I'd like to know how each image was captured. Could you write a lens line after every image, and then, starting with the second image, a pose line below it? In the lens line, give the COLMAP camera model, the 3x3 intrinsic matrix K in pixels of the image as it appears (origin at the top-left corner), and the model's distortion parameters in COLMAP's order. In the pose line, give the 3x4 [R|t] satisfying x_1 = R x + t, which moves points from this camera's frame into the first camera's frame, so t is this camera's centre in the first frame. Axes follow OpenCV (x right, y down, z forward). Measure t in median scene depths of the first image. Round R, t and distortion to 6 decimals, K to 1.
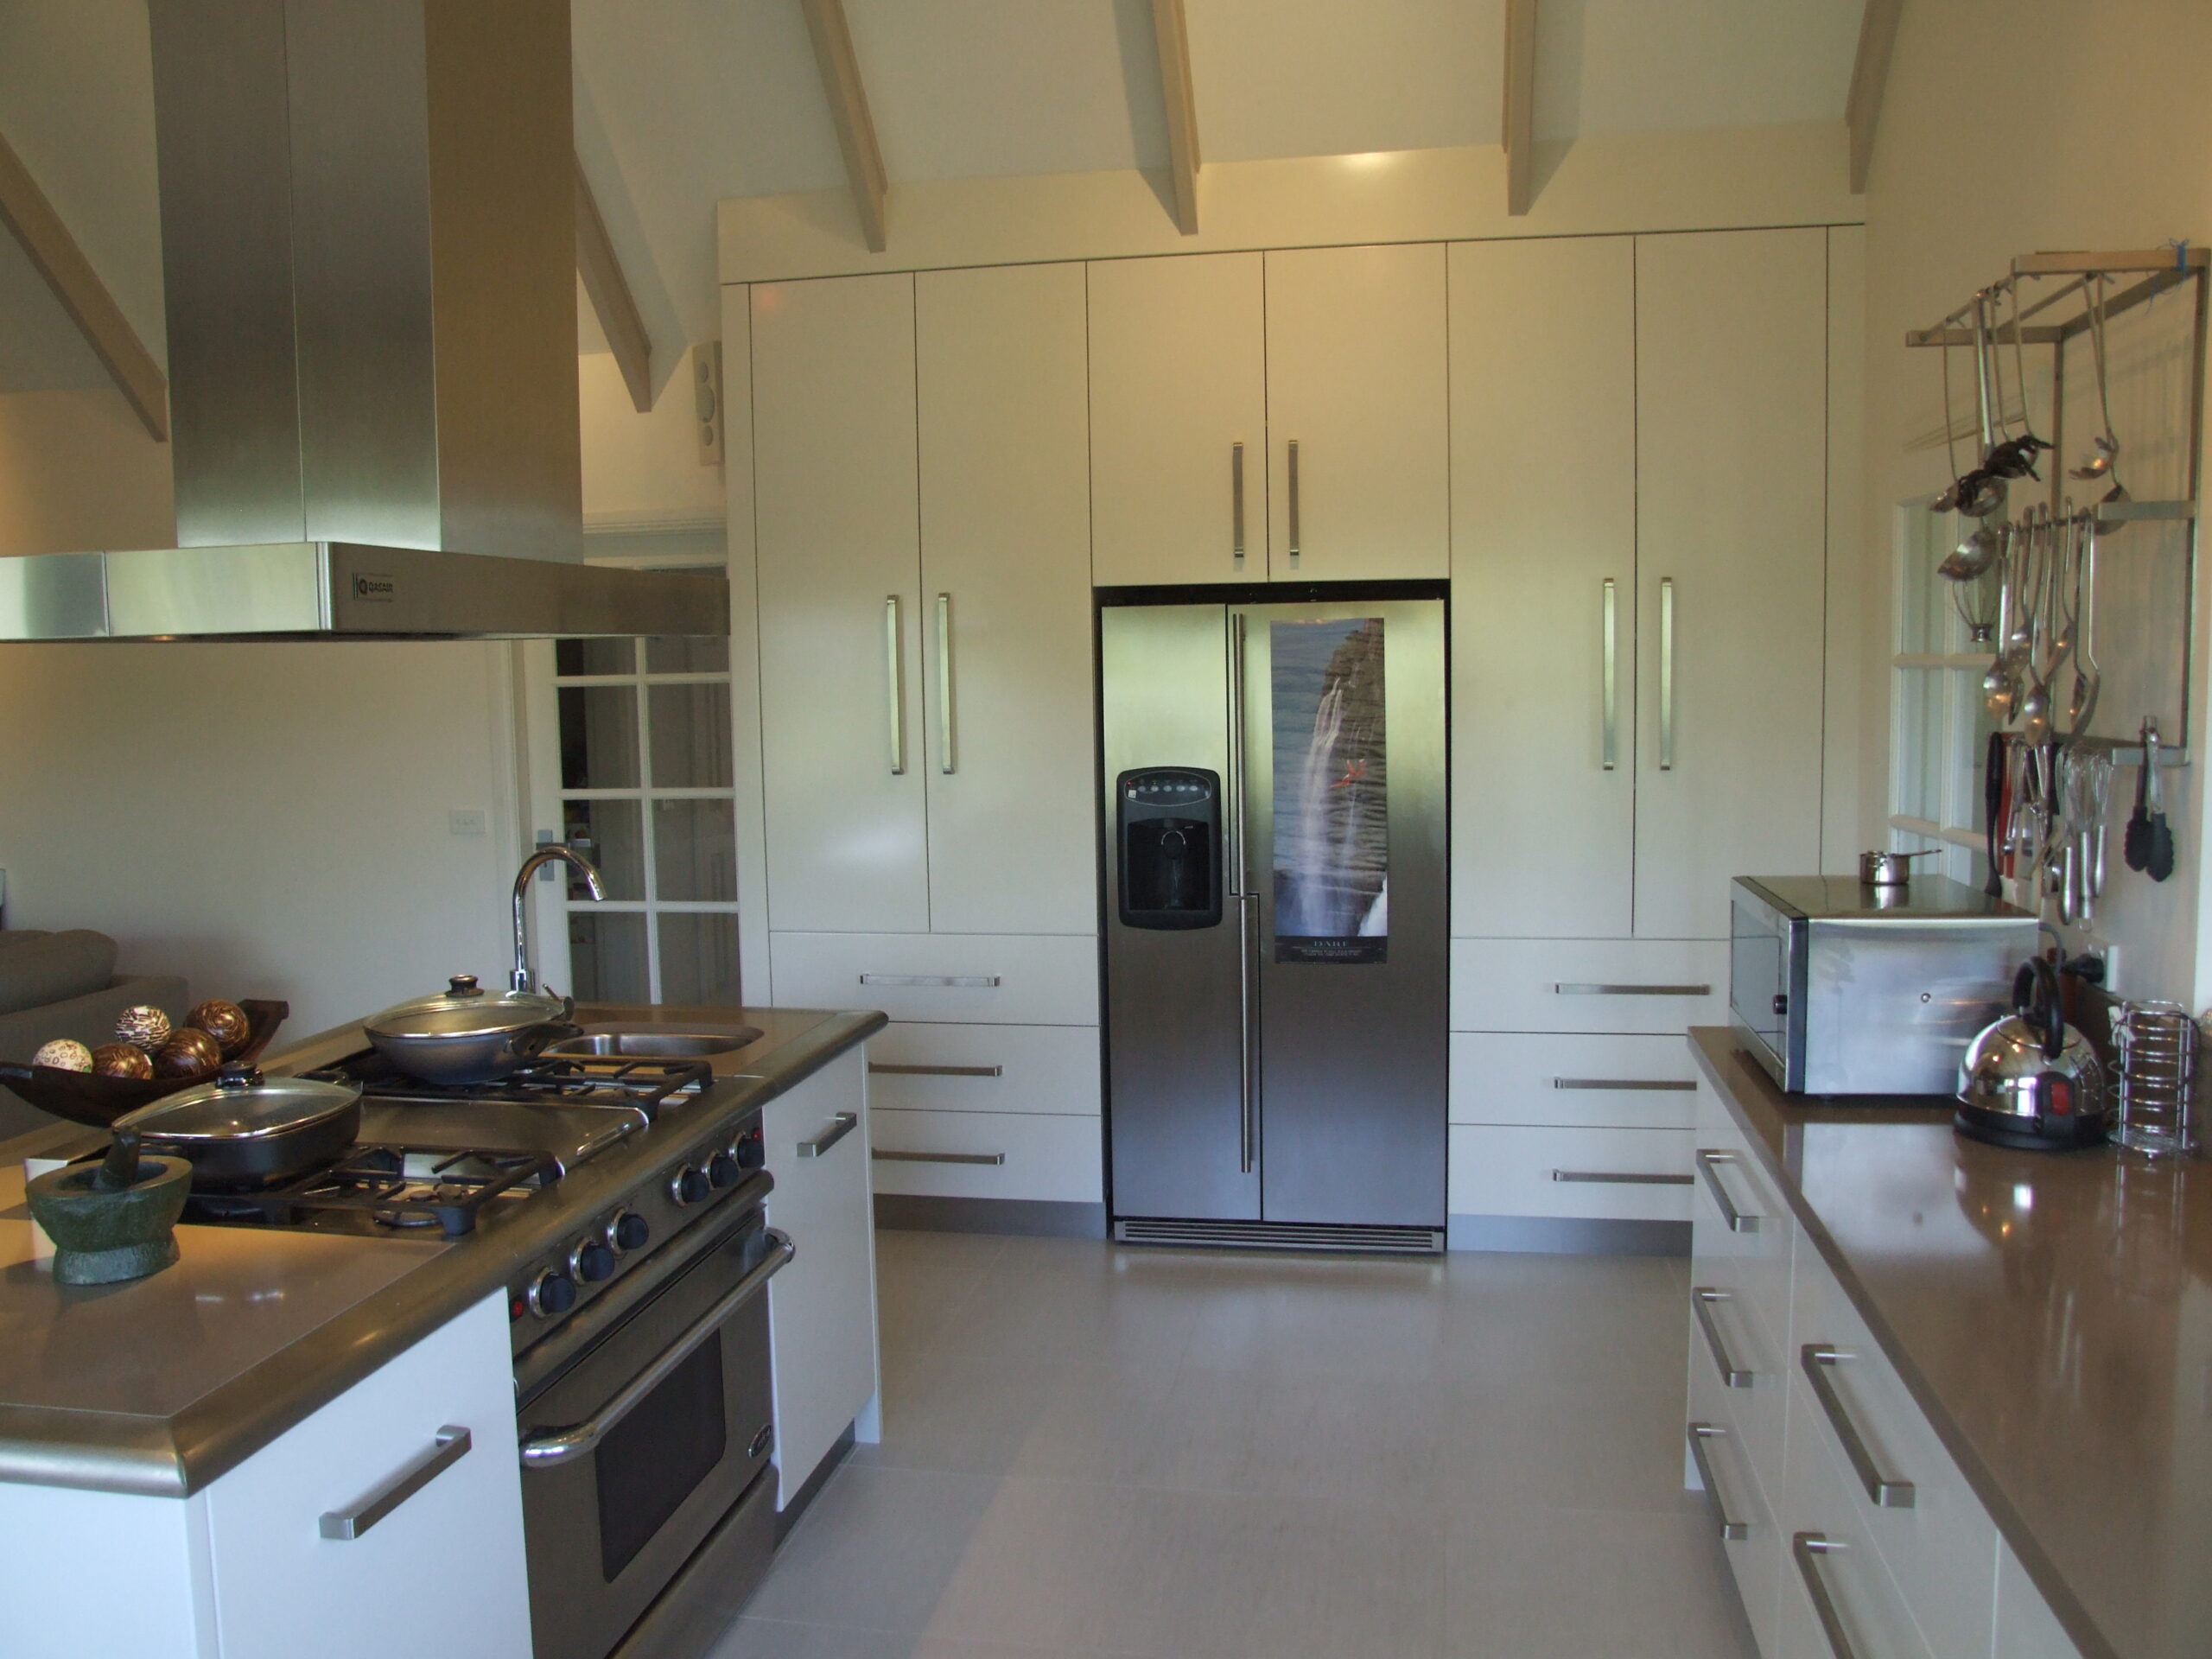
lens RADIAL K [[1797.0, 0, 1090.4], [0, 1797.0, 836.9], [0, 0, 1]] dist [-0.157896, 0.144227]
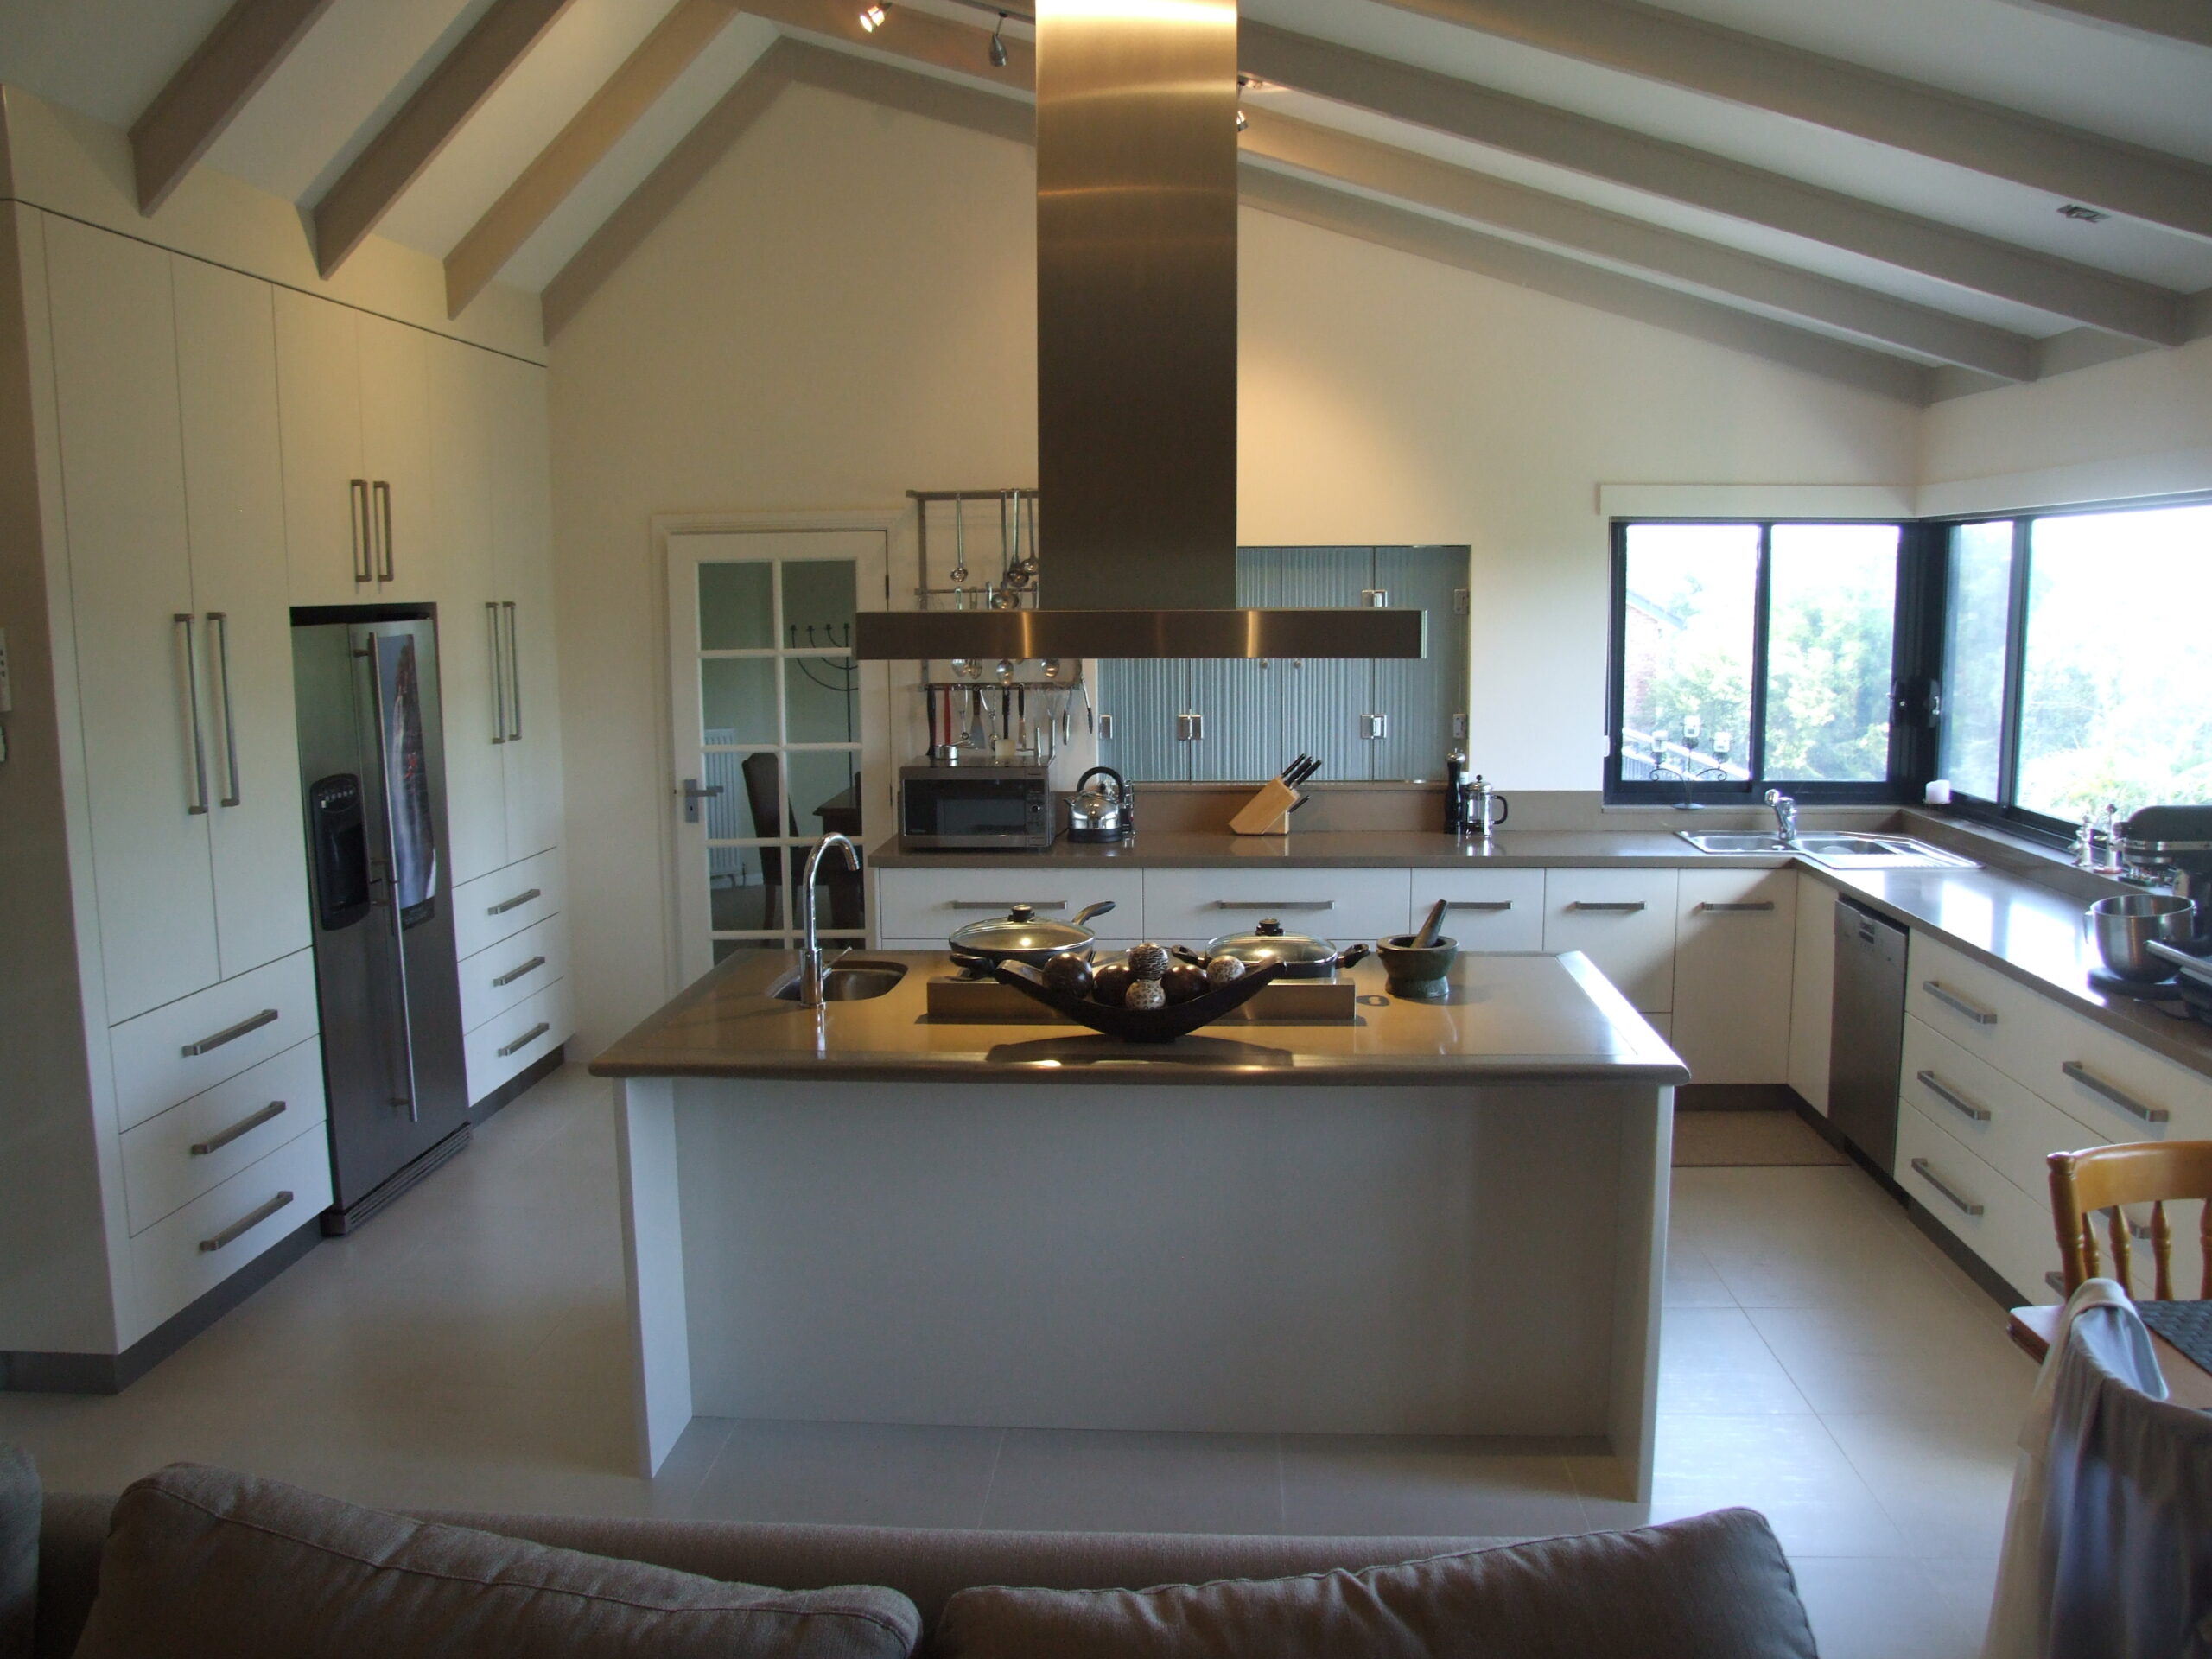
lens RADIAL K [[1797.0, 0, 1090.4], [0, 1797.0, 836.9], [0, 0, 1]] dist [-0.157896, 0.144227]
pose [[-0.103014, -0.119343, 0.987494, -1.602414], [0.103482, 0.986103, 0.129970, -0.140842], [-0.989282, 0.115576, -0.089233, 0.996497]]
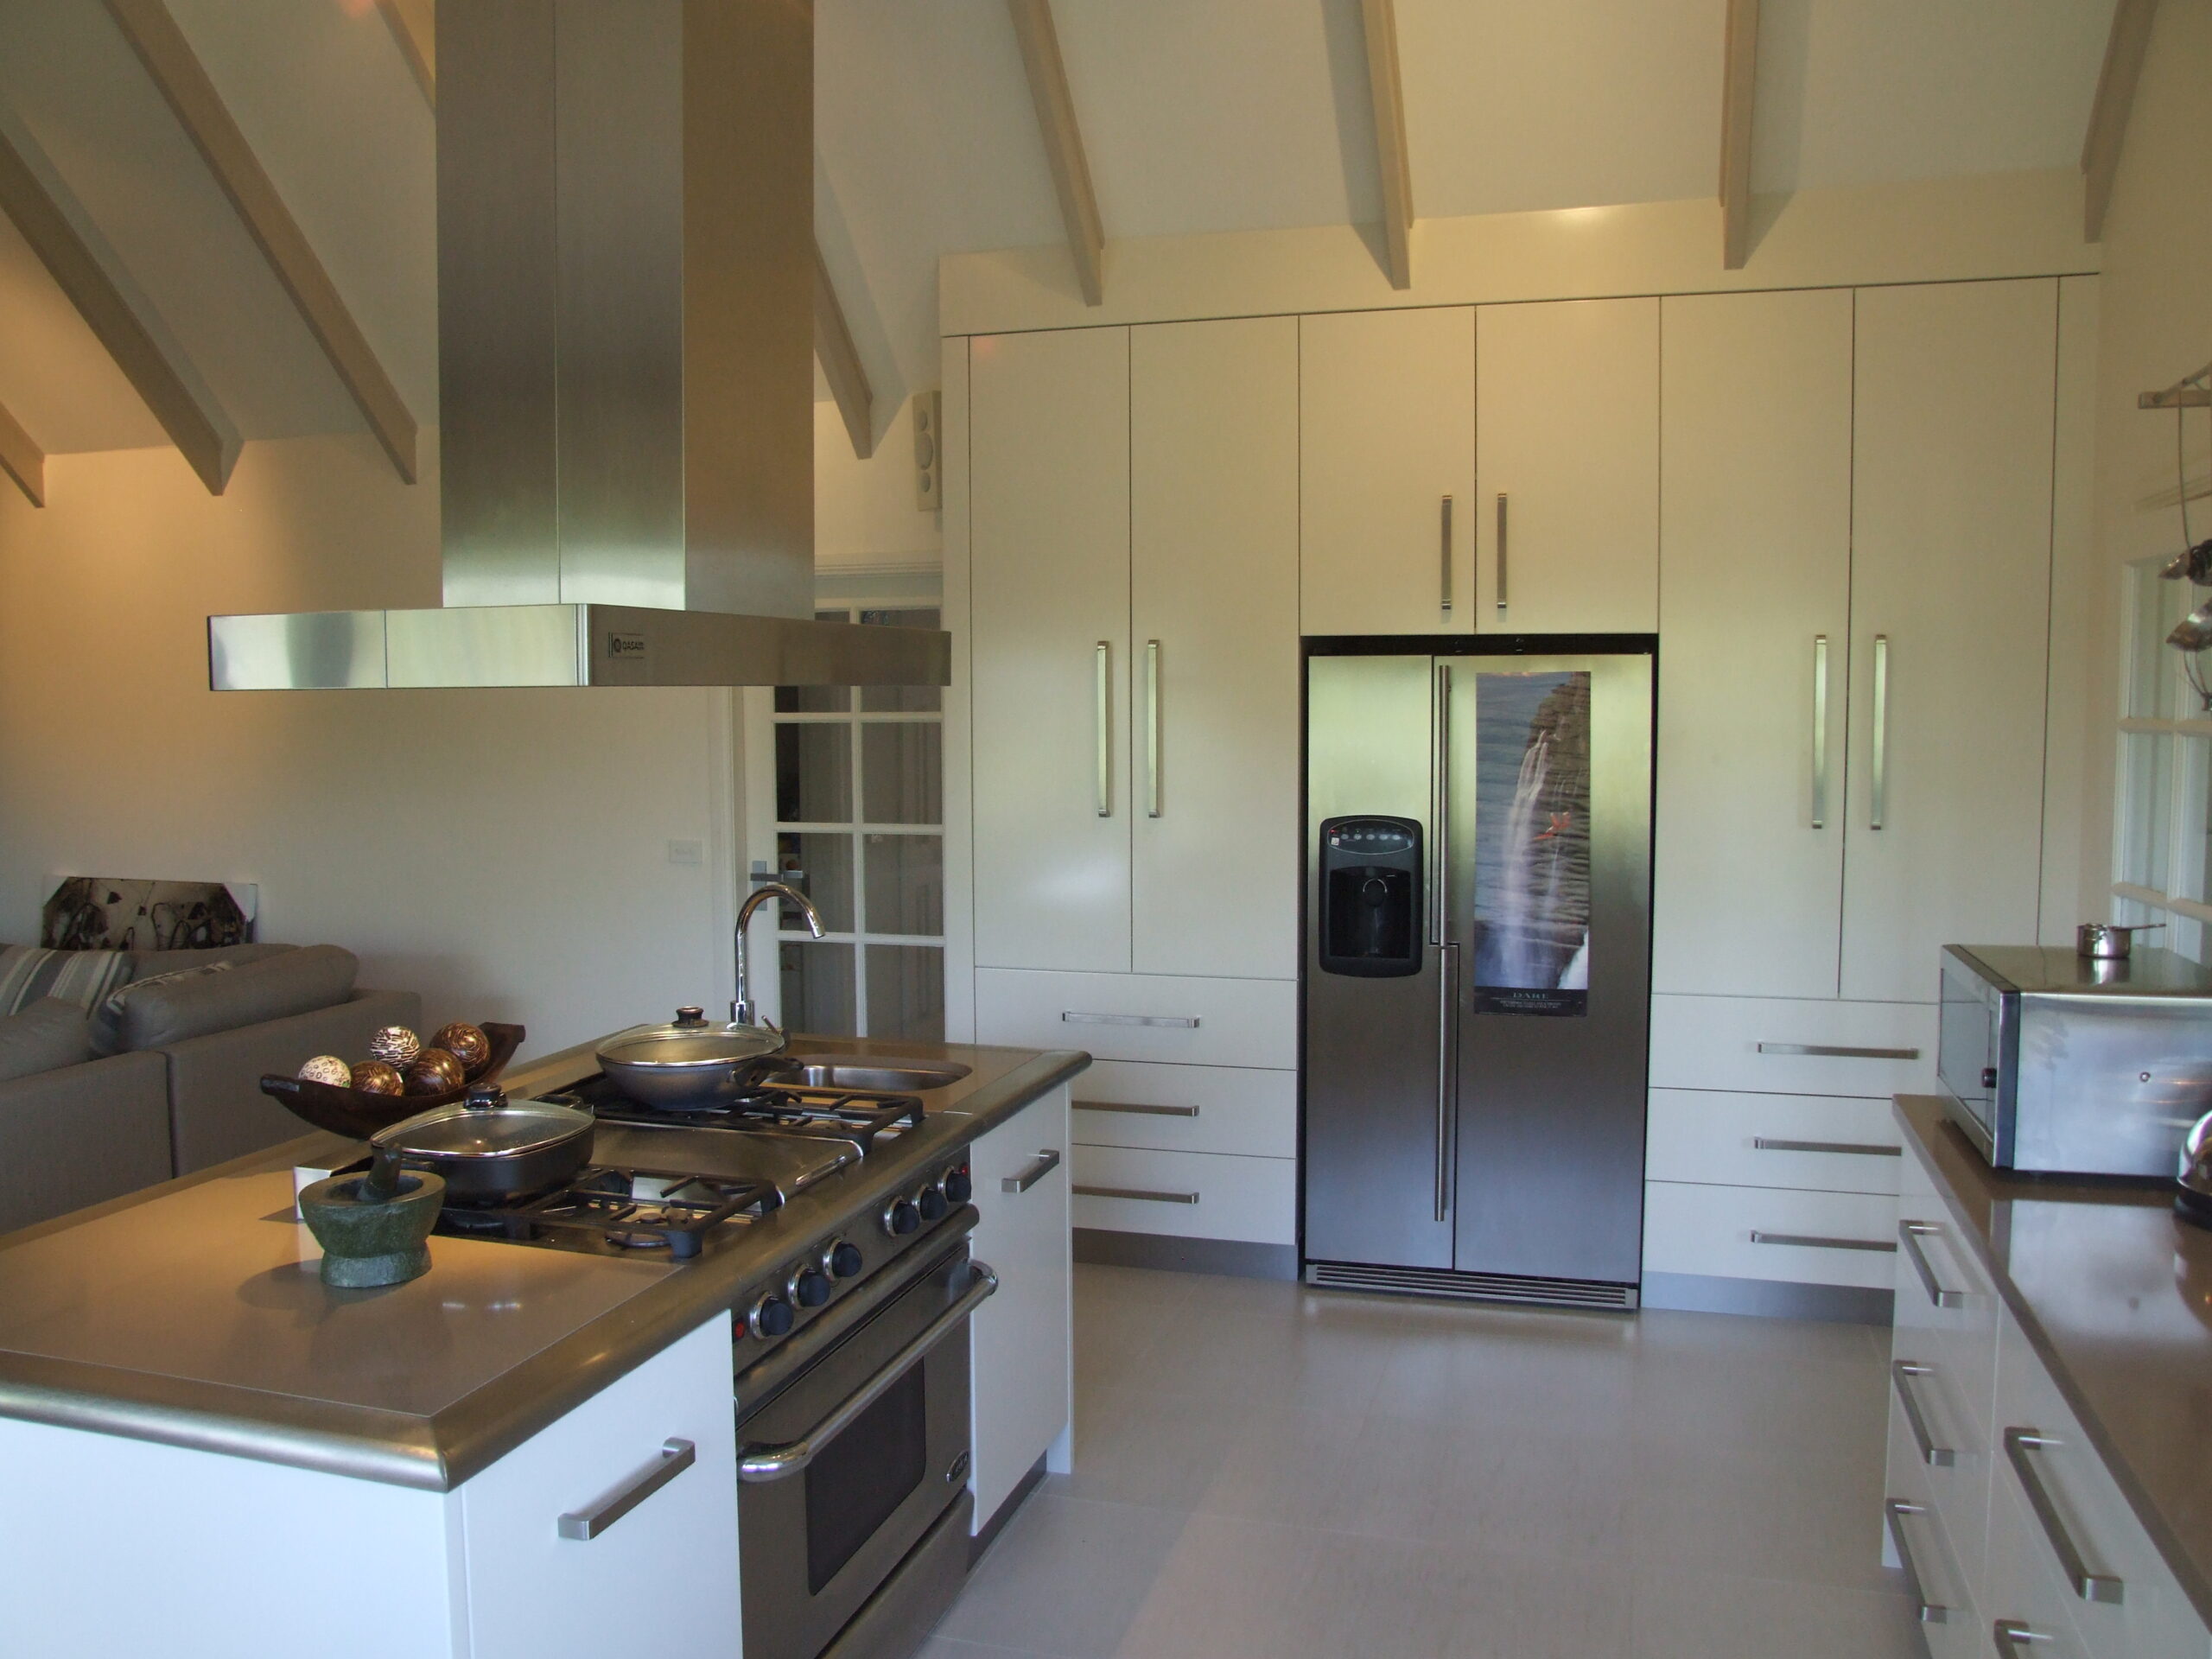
lens RADIAL K [[1797.0, 0, 1090.4], [0, 1797.0, 836.9], [0, 0, 1]] dist [-0.157896, 0.144227]
pose [[0.993820, 0.022607, -0.108674, -0.006206], [-0.024537, 0.999563, -0.016455, -0.010040], [0.108255, 0.019020, 0.993941, -0.024927]]
